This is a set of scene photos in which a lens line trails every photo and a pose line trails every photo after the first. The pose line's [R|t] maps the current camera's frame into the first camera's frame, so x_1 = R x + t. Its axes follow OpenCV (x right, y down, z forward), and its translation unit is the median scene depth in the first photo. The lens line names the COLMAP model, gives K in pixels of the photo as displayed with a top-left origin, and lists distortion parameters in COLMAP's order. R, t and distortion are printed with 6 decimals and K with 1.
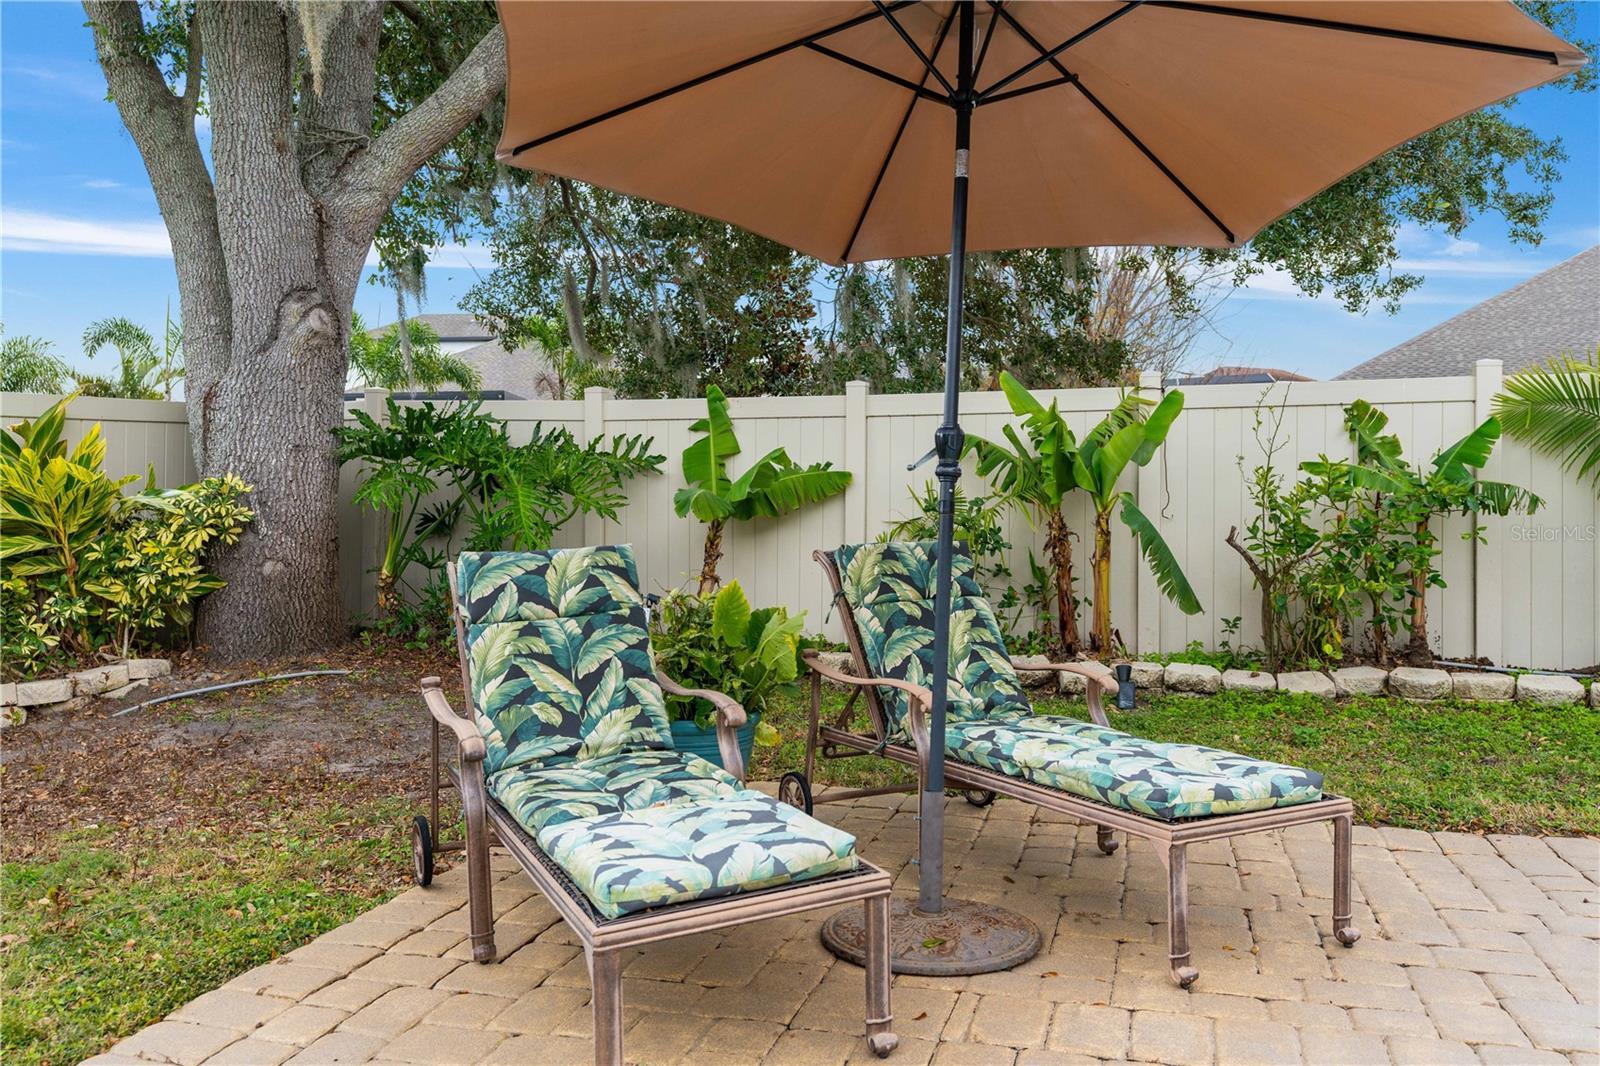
lens RADIAL K [[1207.7, 0, 801.6], [0, 1207.7, 459.8], [0, 0, 1]] dist [-0.003623, -0.001194]
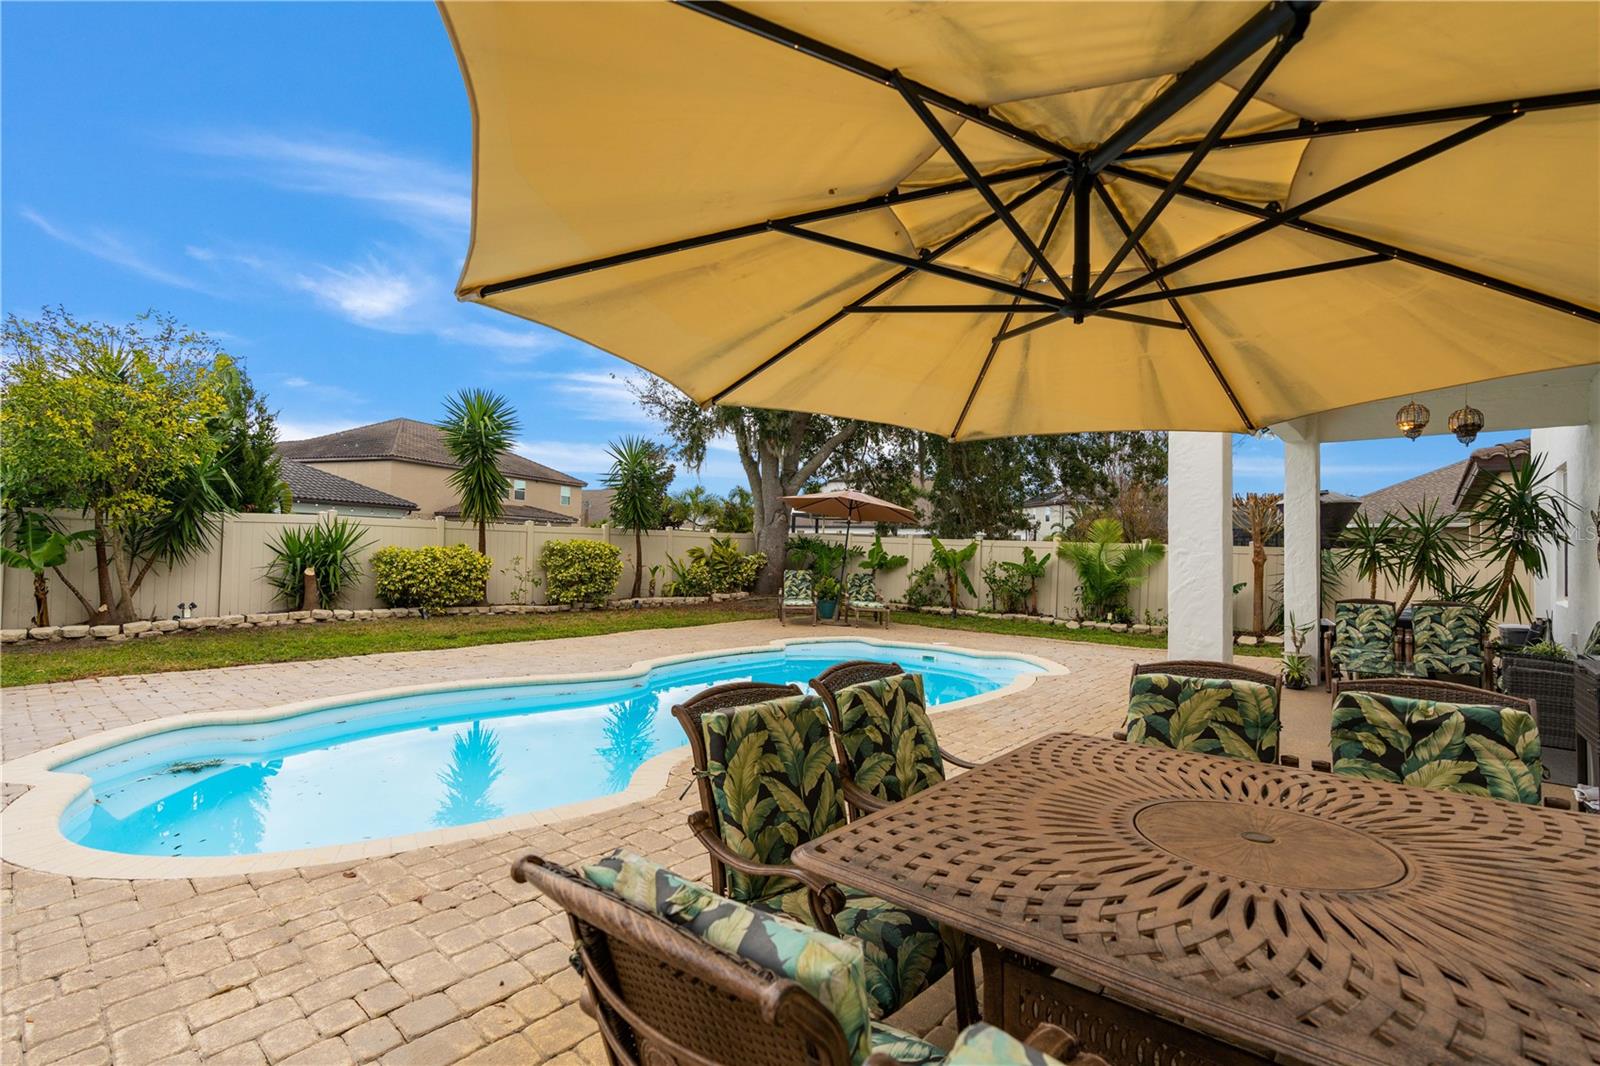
lens RADIAL K [[724.3, 0, 800.4], [0, 724.3, 526.2], [0, 0, 1]] dist [-0.005182, -0.000761]
pose [[0.910857, 0.029393, -0.411674, 0.750684], [-0.033536, 0.999433, -0.002841, -0.082593], [0.411357, 0.016394, 0.911327, -1.377430]]
